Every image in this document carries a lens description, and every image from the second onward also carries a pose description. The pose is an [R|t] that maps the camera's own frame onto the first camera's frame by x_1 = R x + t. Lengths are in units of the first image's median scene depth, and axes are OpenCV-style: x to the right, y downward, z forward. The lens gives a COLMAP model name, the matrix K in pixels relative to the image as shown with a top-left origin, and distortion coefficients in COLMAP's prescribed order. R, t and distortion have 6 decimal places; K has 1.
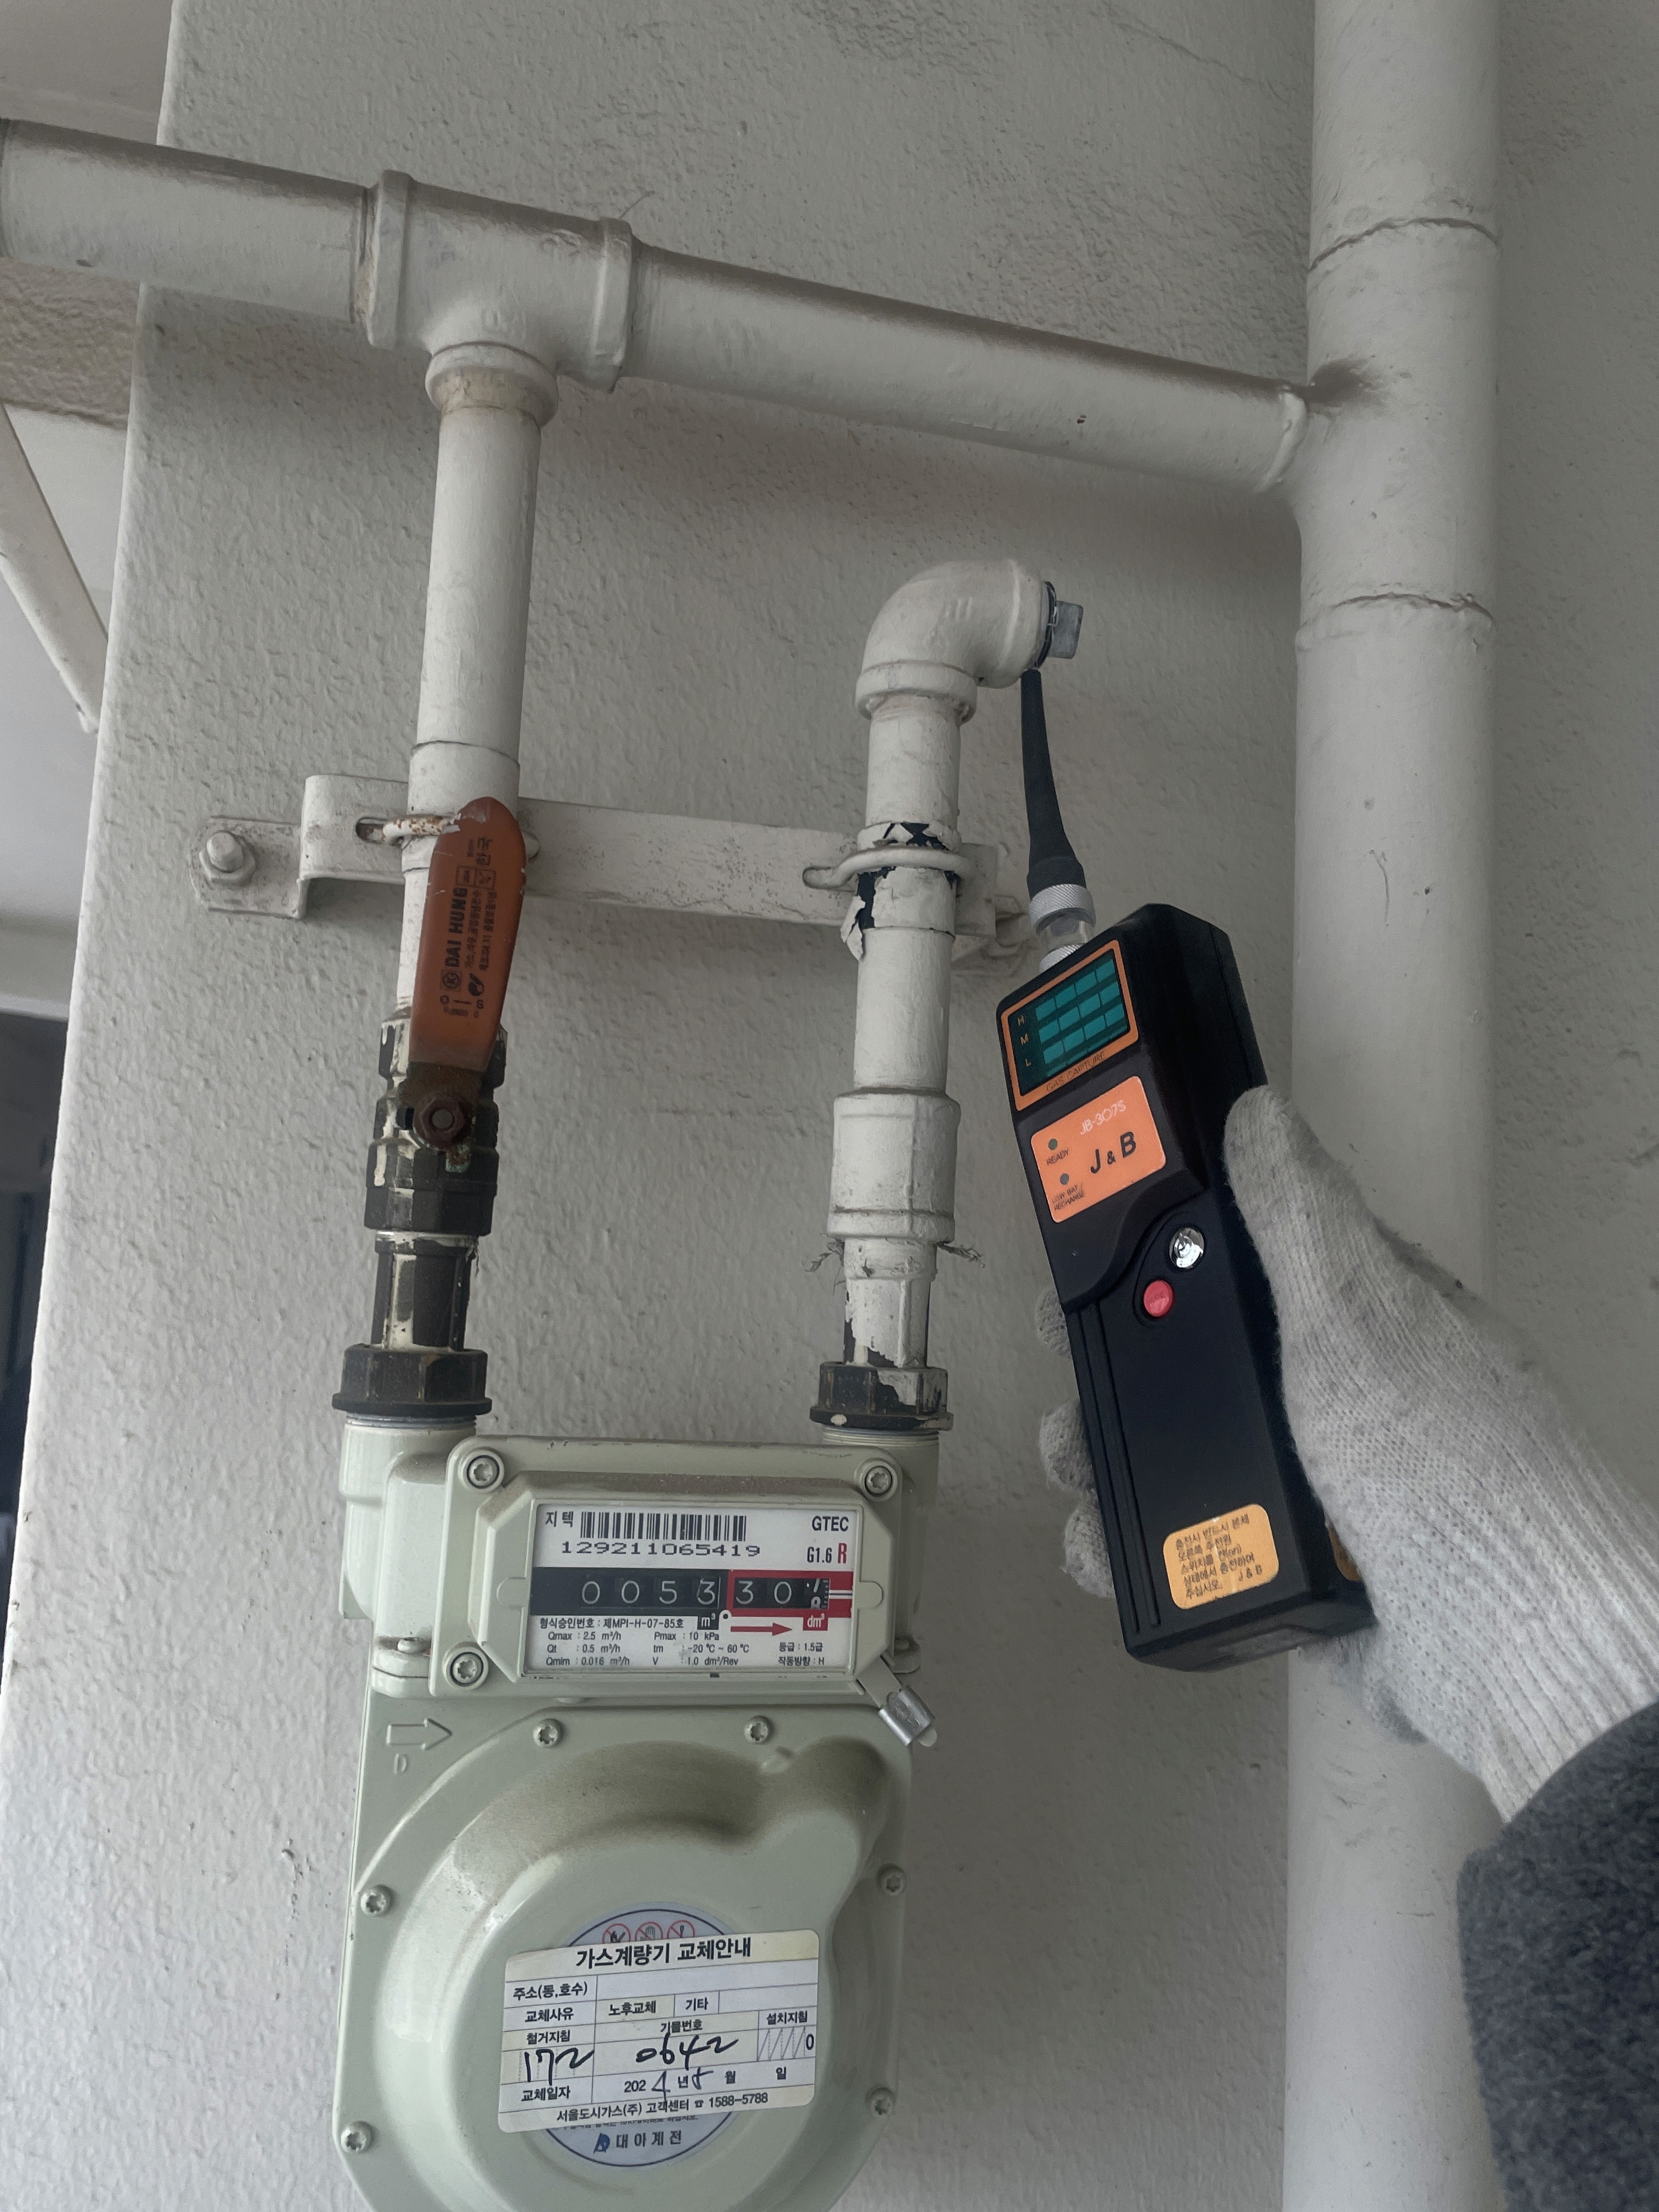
lens RADIAL K [[1715.8, 0, 834.4], [0, 1715.8, 1091.3], [0, 0, 1]] dist [0.075048, -0.113959]
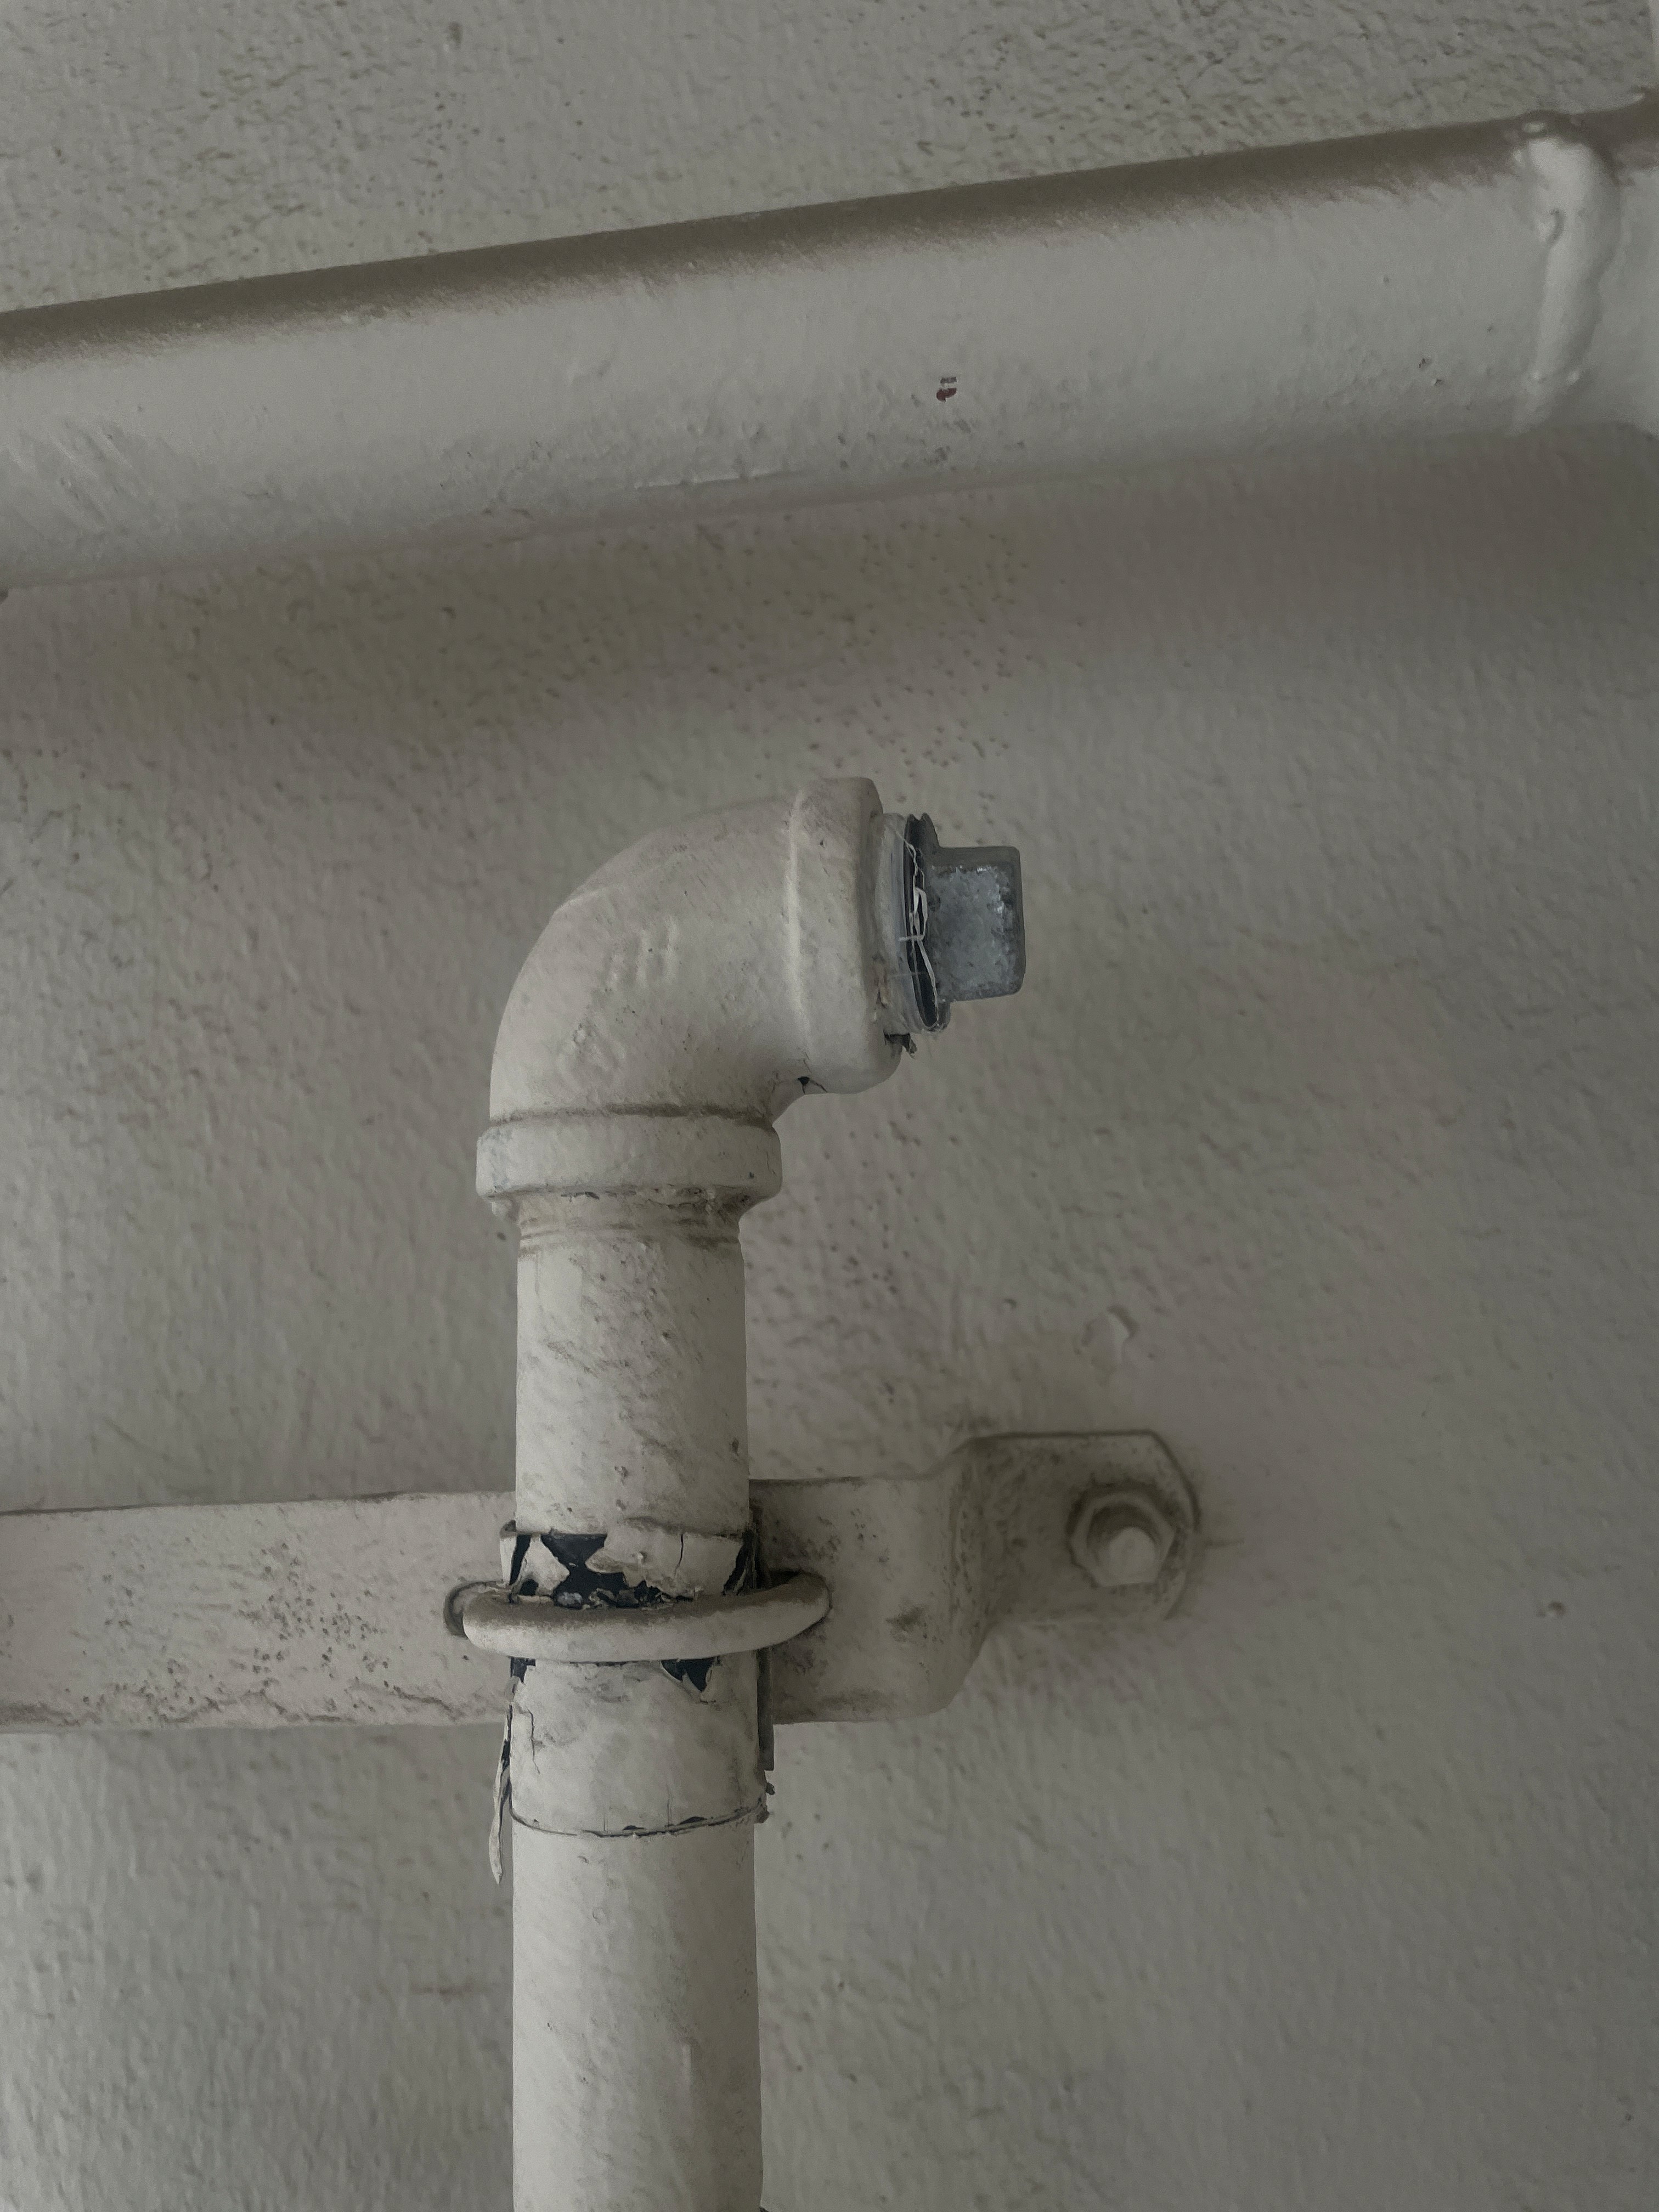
lens RADIAL K [[1751.9, 0, 772.5], [0, 1751.9, 1097.2], [0, 0, 1]] dist [0.092642, -0.155380]
pose [[0.900885, -0.135923, -0.412226, 0.258026], [0.122285, 0.990714, -0.059424, -0.219776], [0.416475, 0.003125, 0.909142, 0.645814]]
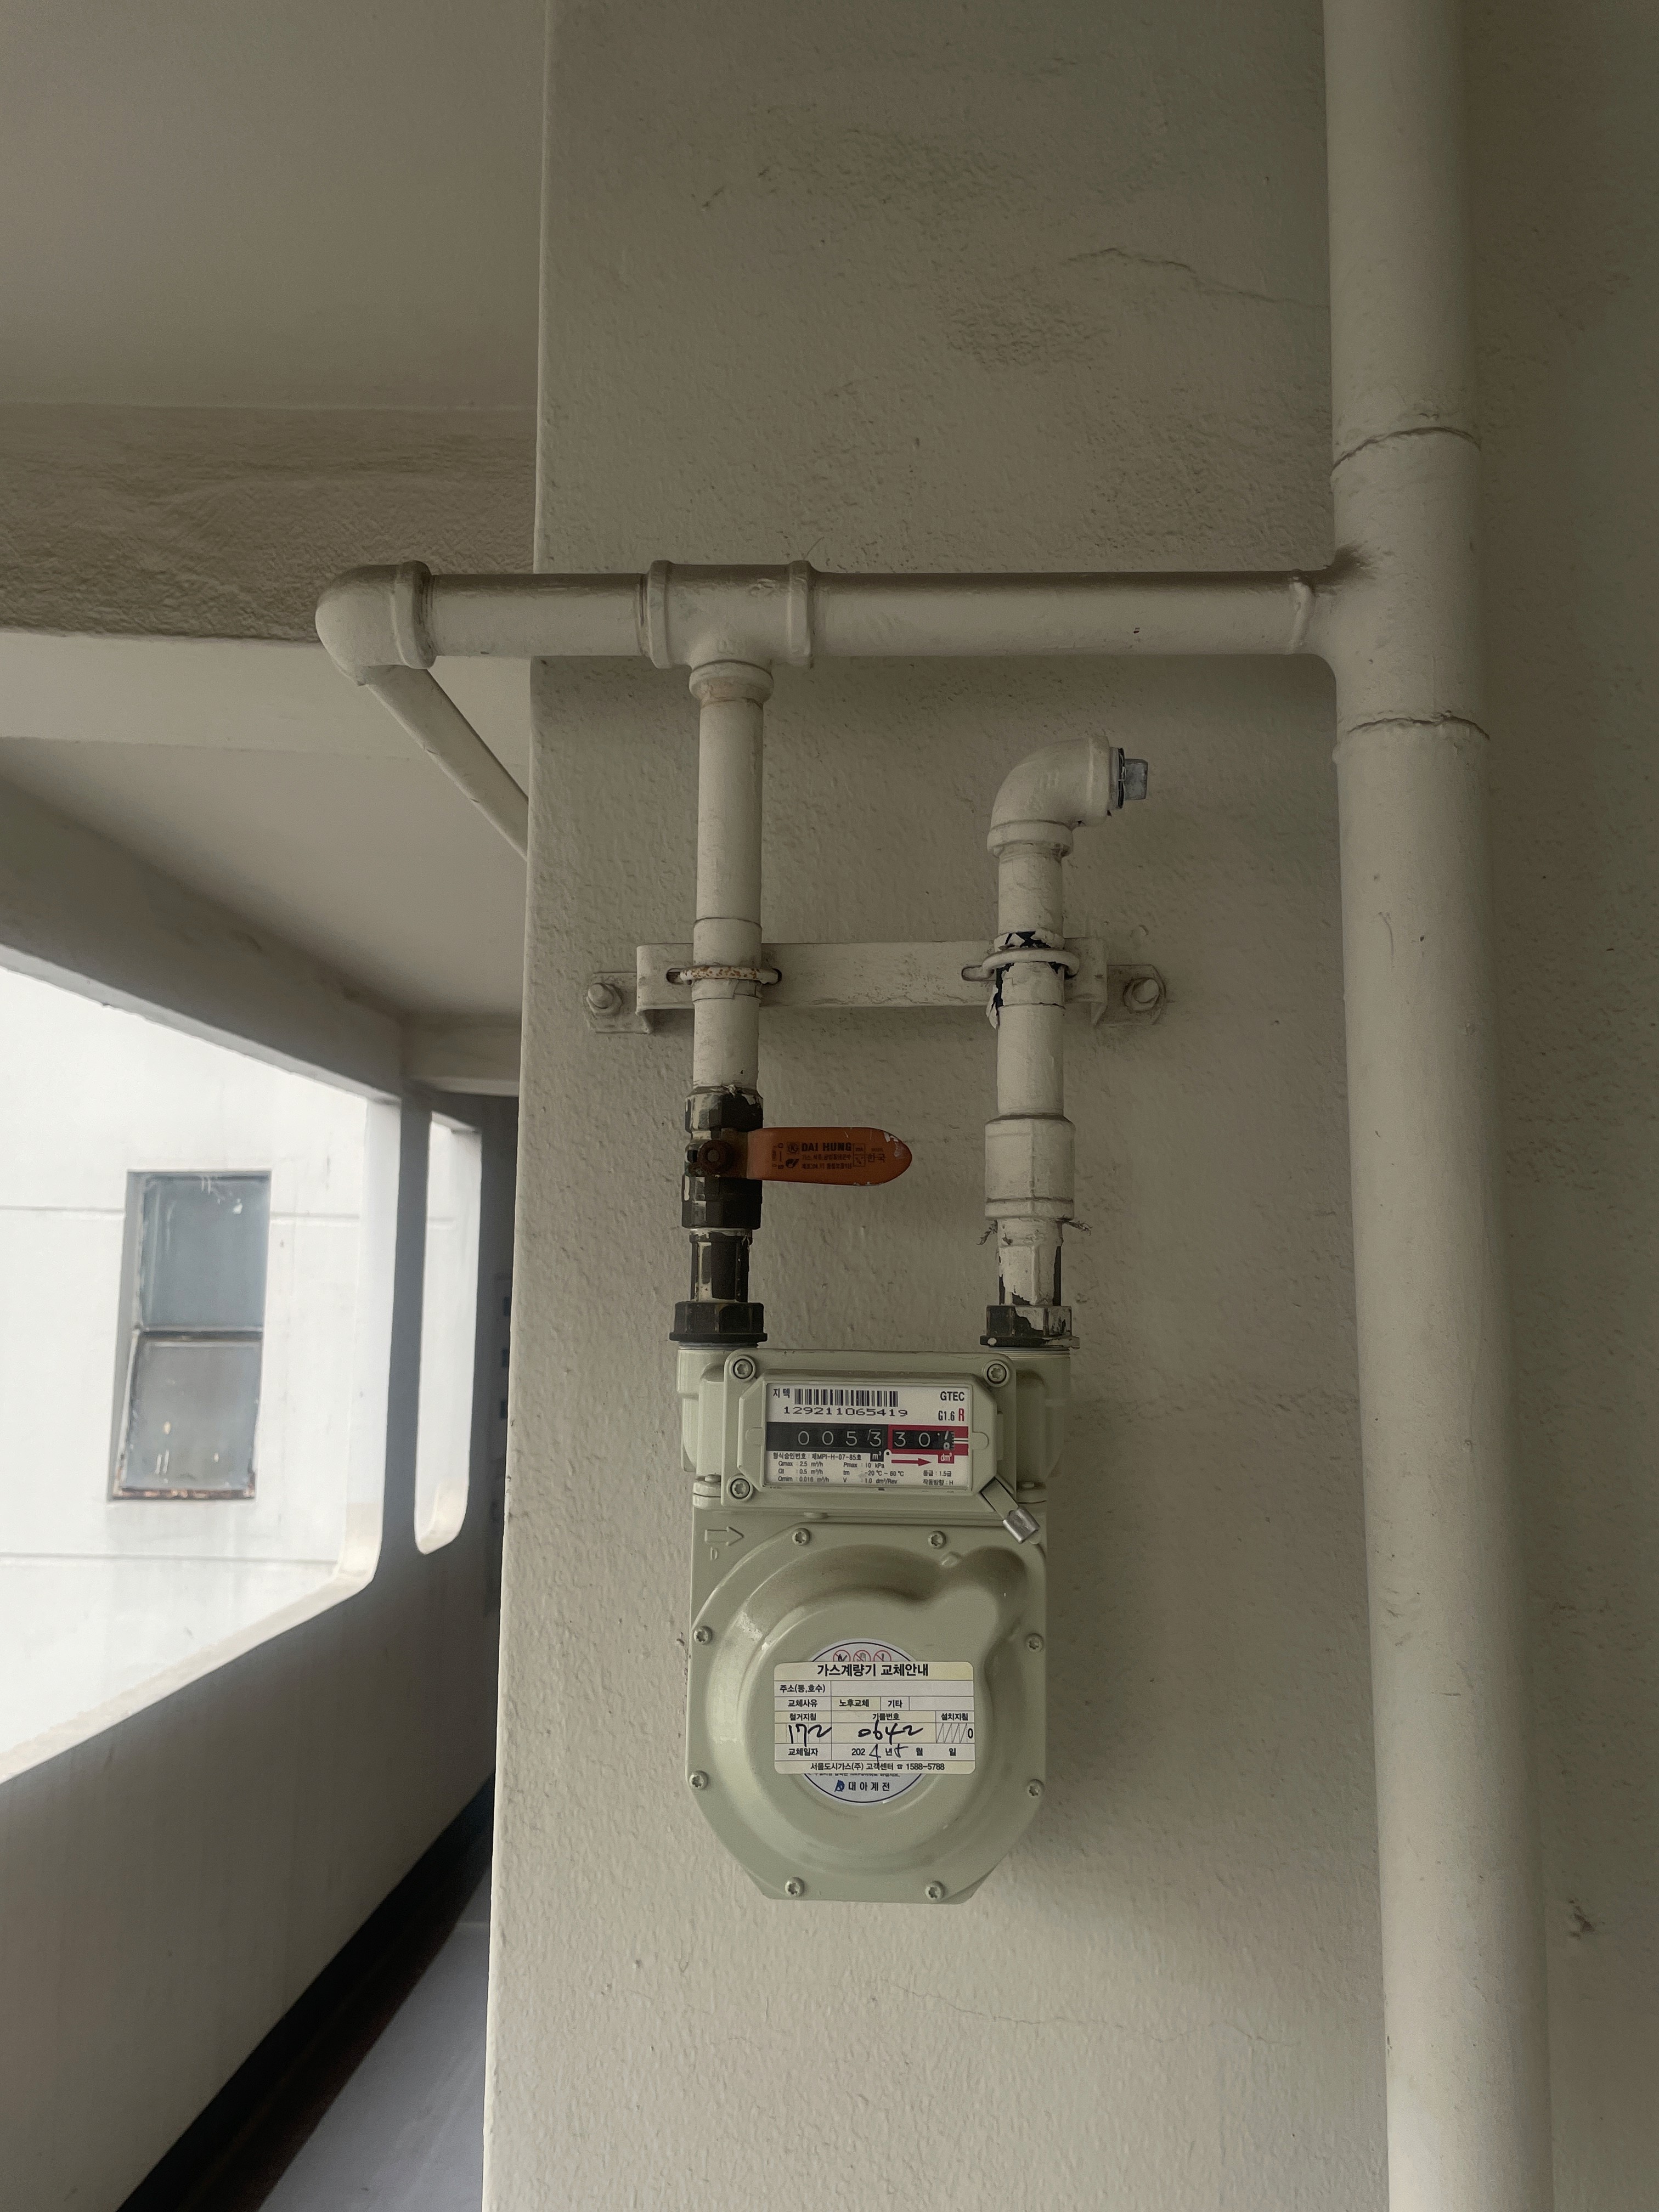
lens RADIAL K [[1686.9, 0, 829.5], [0, 1686.9, 1106.0], [0, 0, 1]] dist [0.096245, -0.142040]
pose [[0.953609, -0.075727, -0.291368, 0.288171], [0.070819, 0.997114, -0.027370, 0.017678], [0.292599, 0.005466, 0.956220, -0.405953]]
